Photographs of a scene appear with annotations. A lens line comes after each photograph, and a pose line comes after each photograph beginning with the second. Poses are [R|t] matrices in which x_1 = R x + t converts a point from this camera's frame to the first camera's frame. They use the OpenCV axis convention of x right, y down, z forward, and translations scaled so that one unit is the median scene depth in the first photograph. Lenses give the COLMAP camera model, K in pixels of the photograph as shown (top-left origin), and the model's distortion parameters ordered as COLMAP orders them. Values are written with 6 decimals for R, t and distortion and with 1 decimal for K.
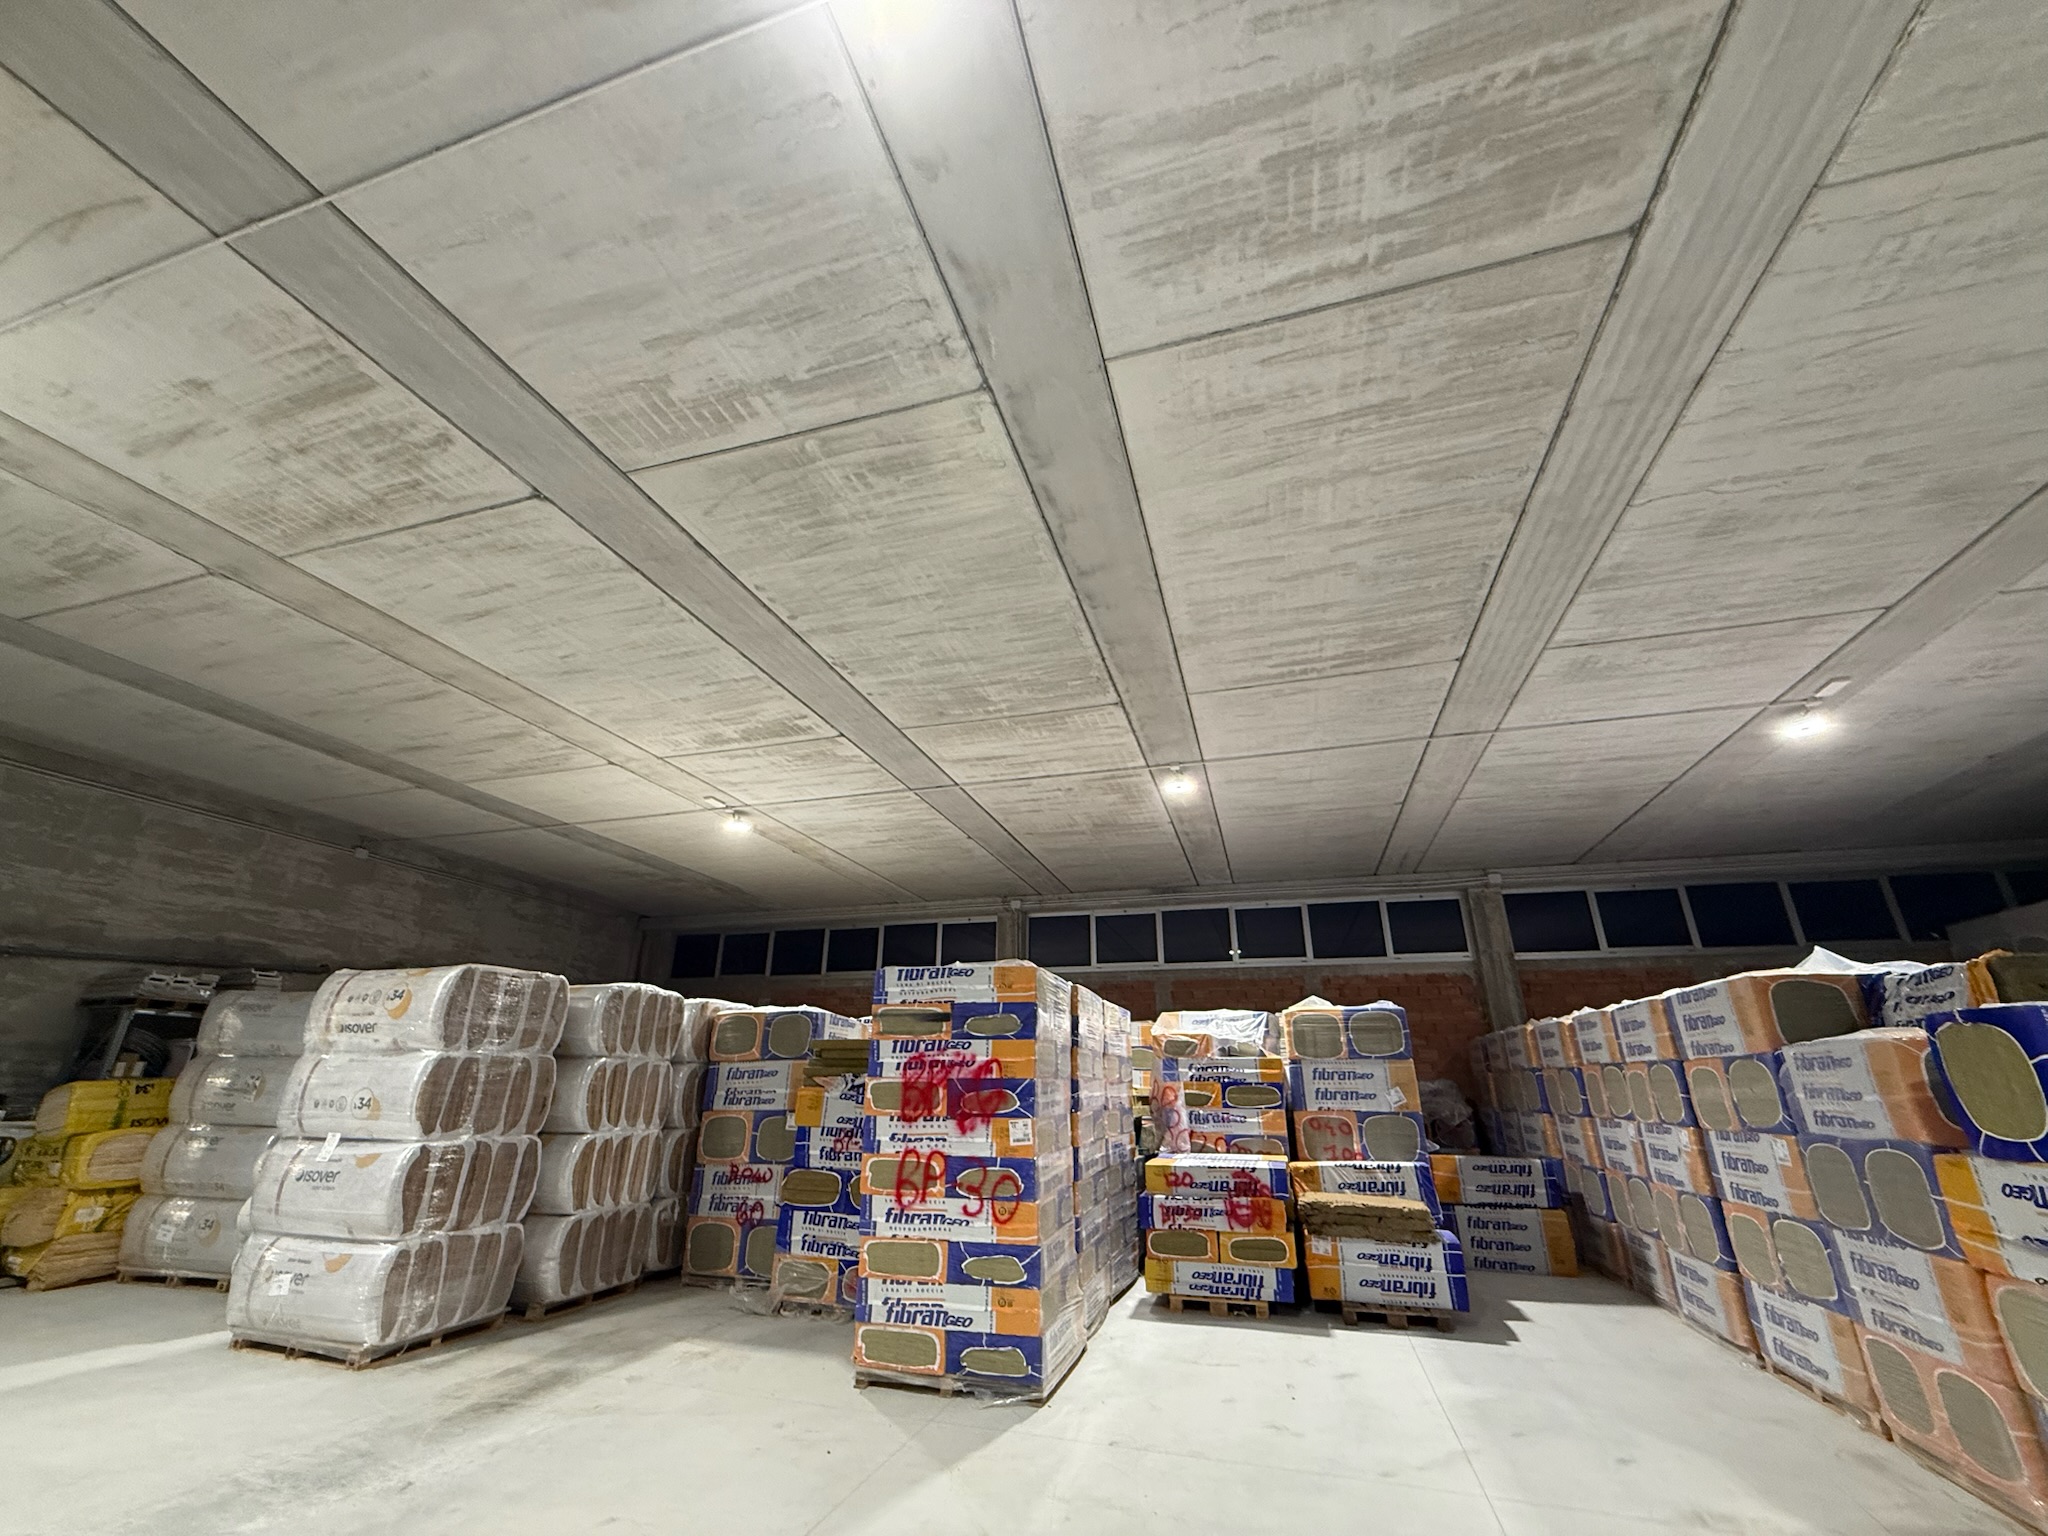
lens RADIAL K [[816.7, 0, 1013.6], [0, 816.7, 761.9], [0, 0, 1]] dist [-0.001905, 0.000186]
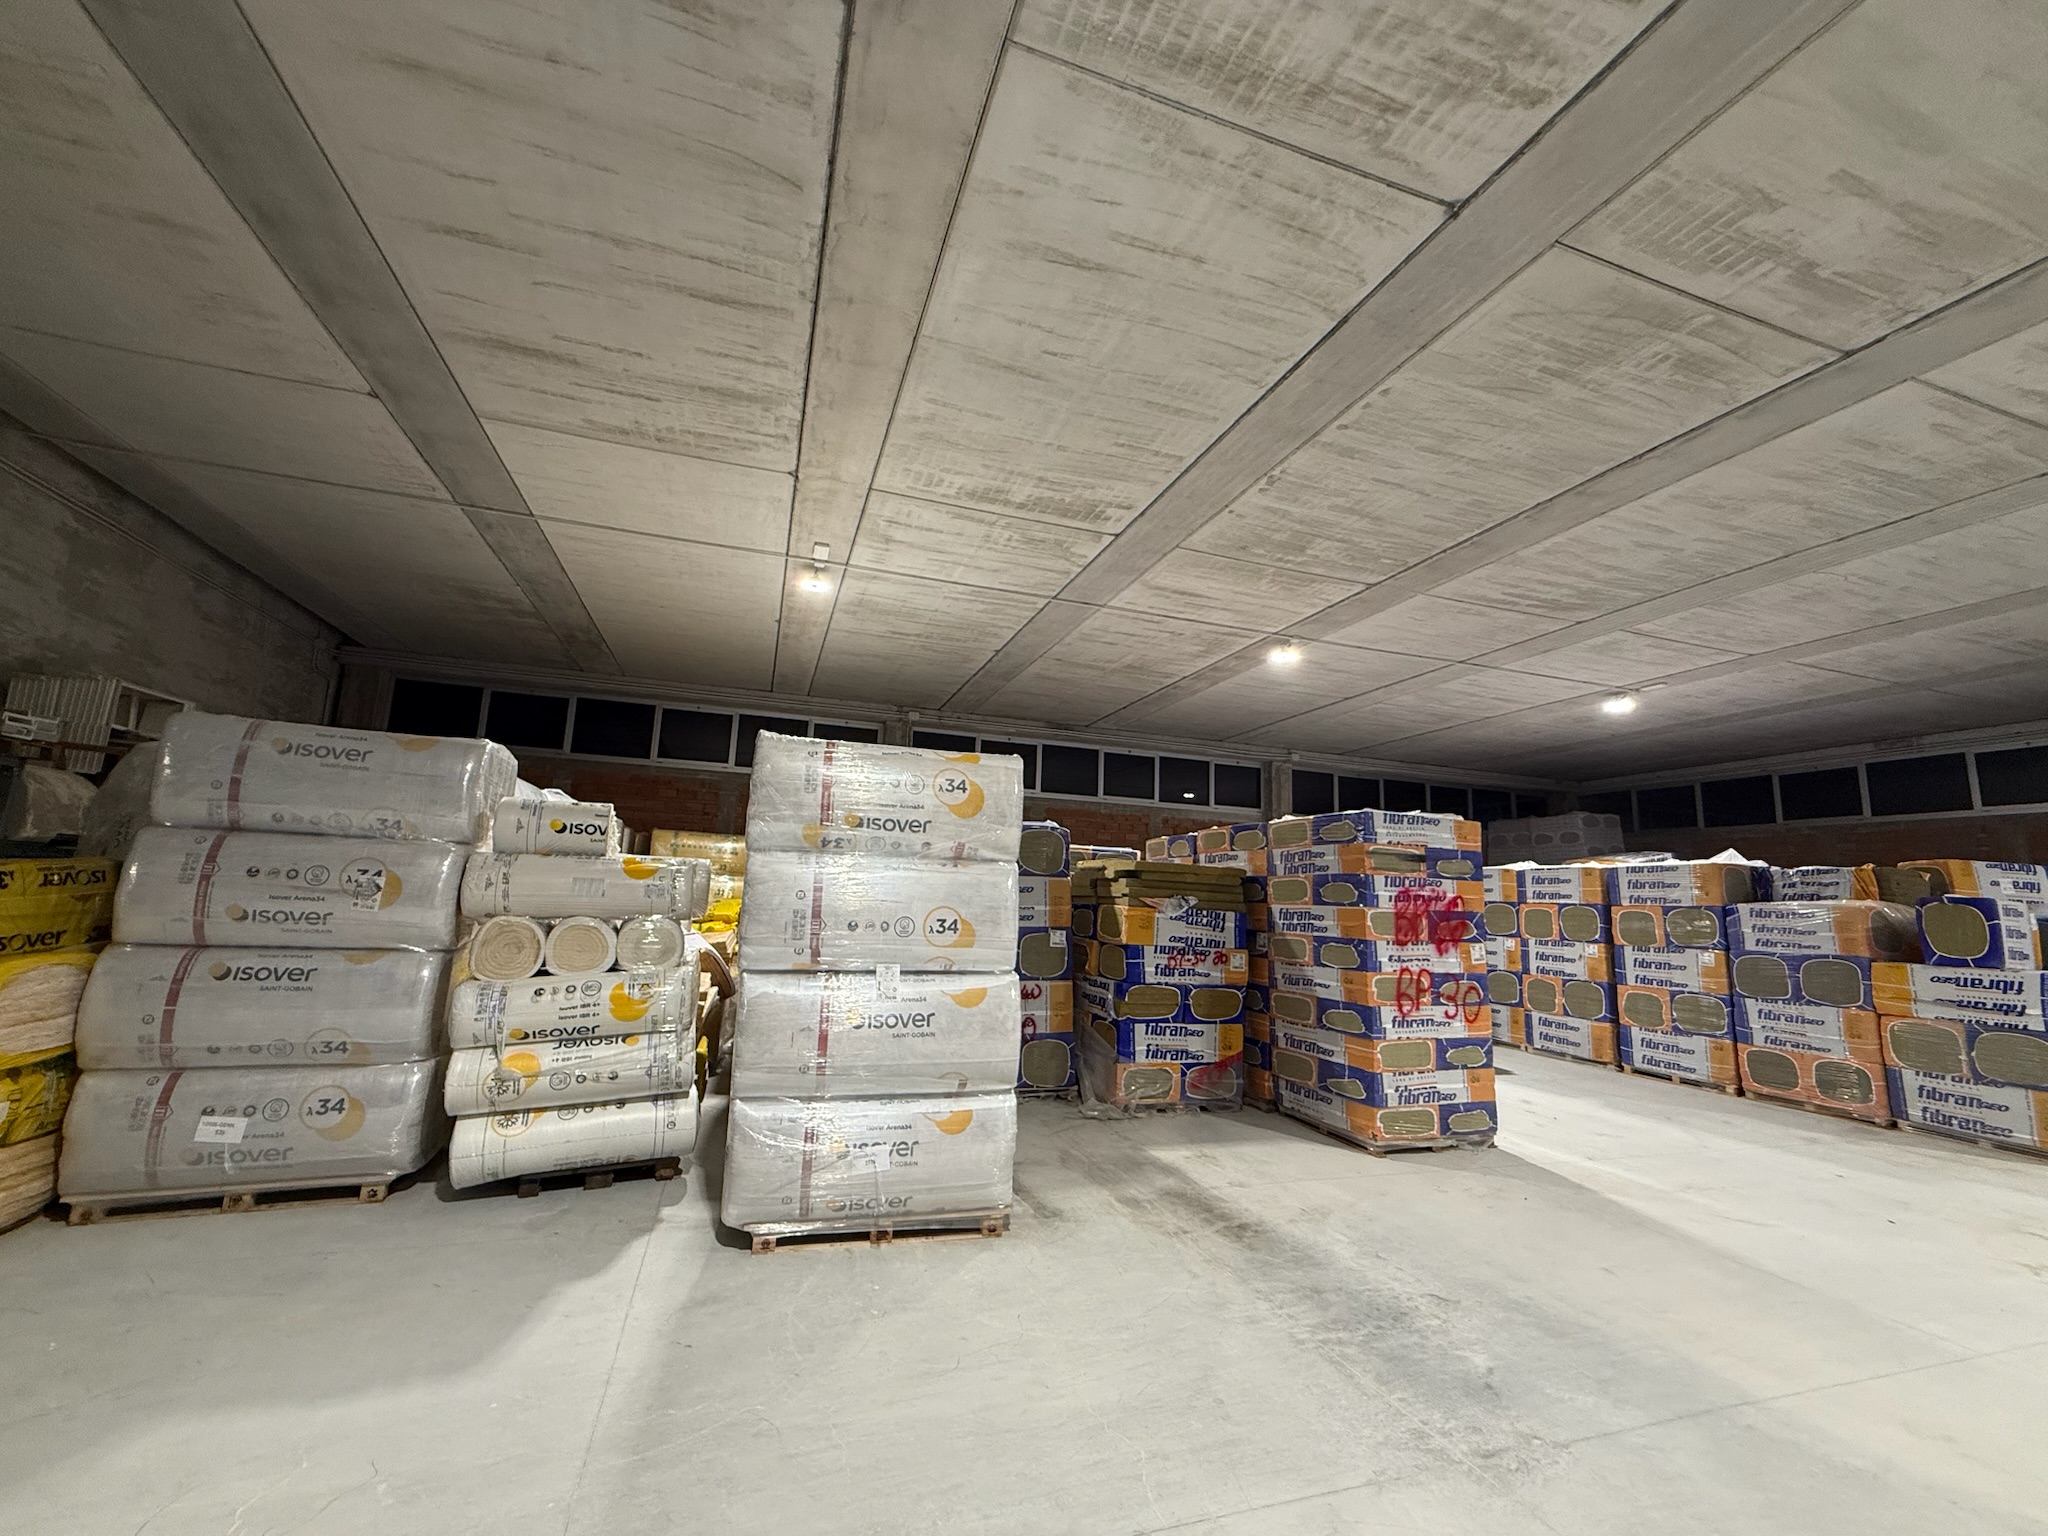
lens RADIAL K [[816.7, 0, 1023.2], [0, 816.7, 763.9], [0, 0, 1]] dist [-0.001905, 0.000186]
pose [[0.816793, 0.118815, 0.564563, -1.049782], [-0.242653, 0.958551, 0.149331, 0.135245], [-0.523420, -0.258966, 0.811769, 0.361490]]
